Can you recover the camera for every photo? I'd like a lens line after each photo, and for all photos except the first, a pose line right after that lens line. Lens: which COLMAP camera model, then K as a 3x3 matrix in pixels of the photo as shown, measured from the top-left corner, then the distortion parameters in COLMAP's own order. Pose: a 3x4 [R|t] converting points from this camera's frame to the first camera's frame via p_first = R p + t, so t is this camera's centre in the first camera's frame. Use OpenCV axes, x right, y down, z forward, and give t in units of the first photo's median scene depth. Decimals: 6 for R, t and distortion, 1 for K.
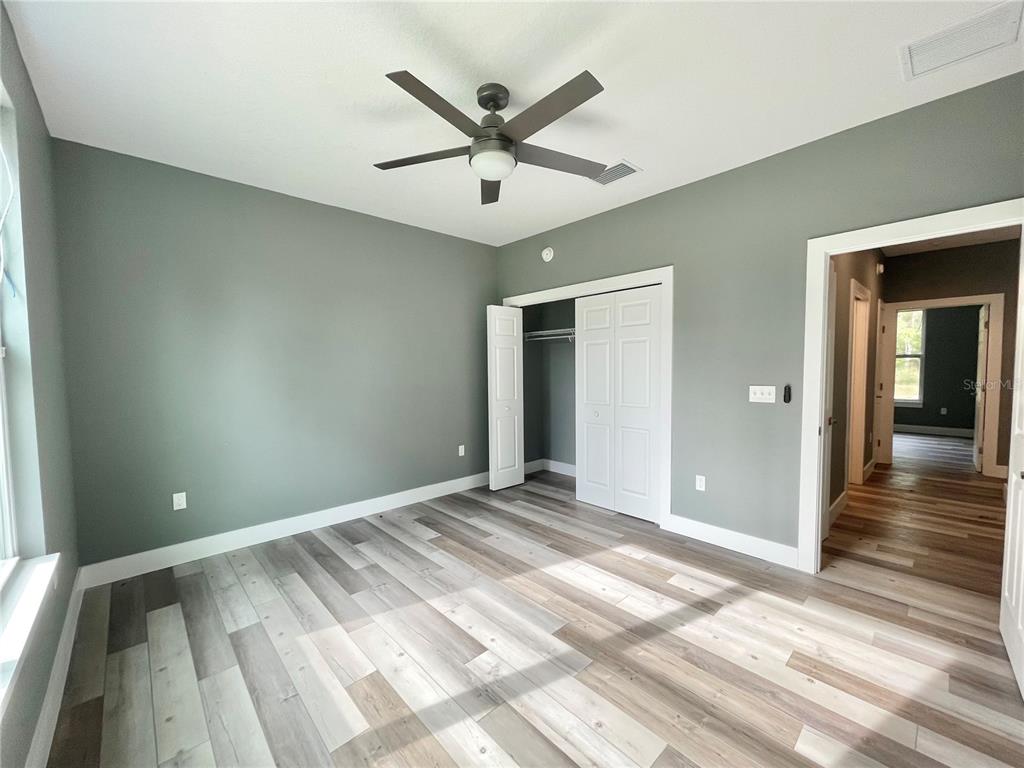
lens RADIAL K [[411.0, 0, 509.8], [0, 411.0, 387.5], [0, 0, 1]] dist [-0.002574, 0.000670]
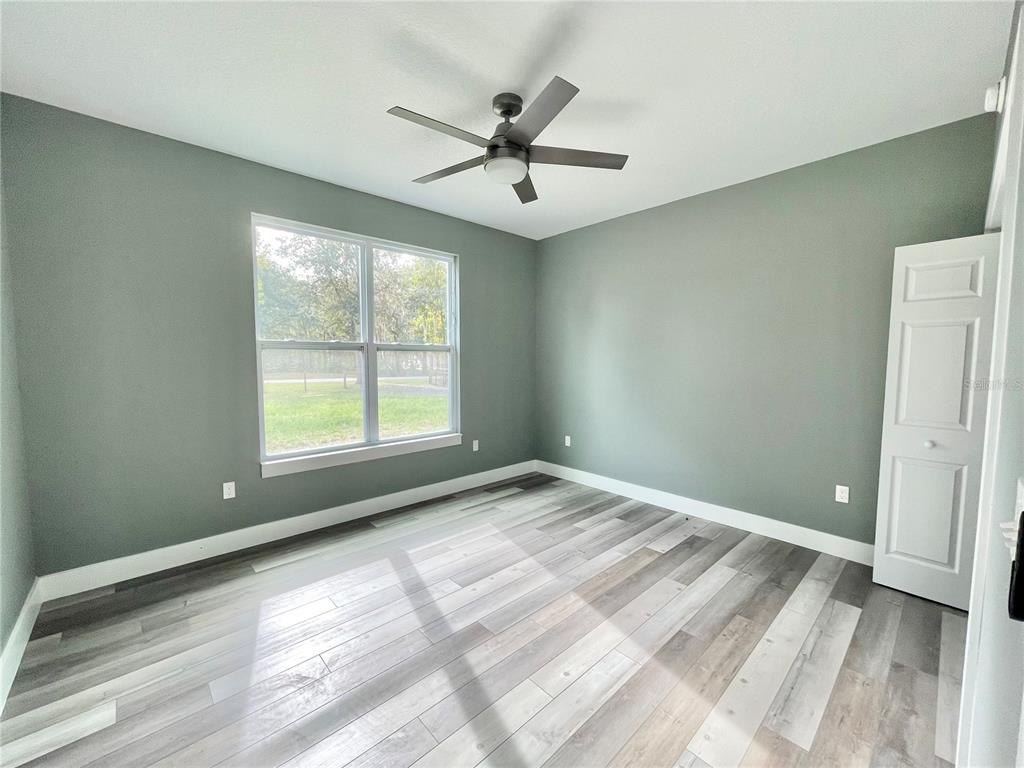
lens RADIAL K [[411.0, 0, 509.8], [0, 411.0, 387.5], [0, 0, 1]] dist [-0.002574, 0.000670]
pose [[-0.005235, 0.080551, -0.996737, 0.766105], [-0.053186, 0.995317, 0.080715, -0.050009], [0.998571, 0.053435, -0.000927, 0.743388]]
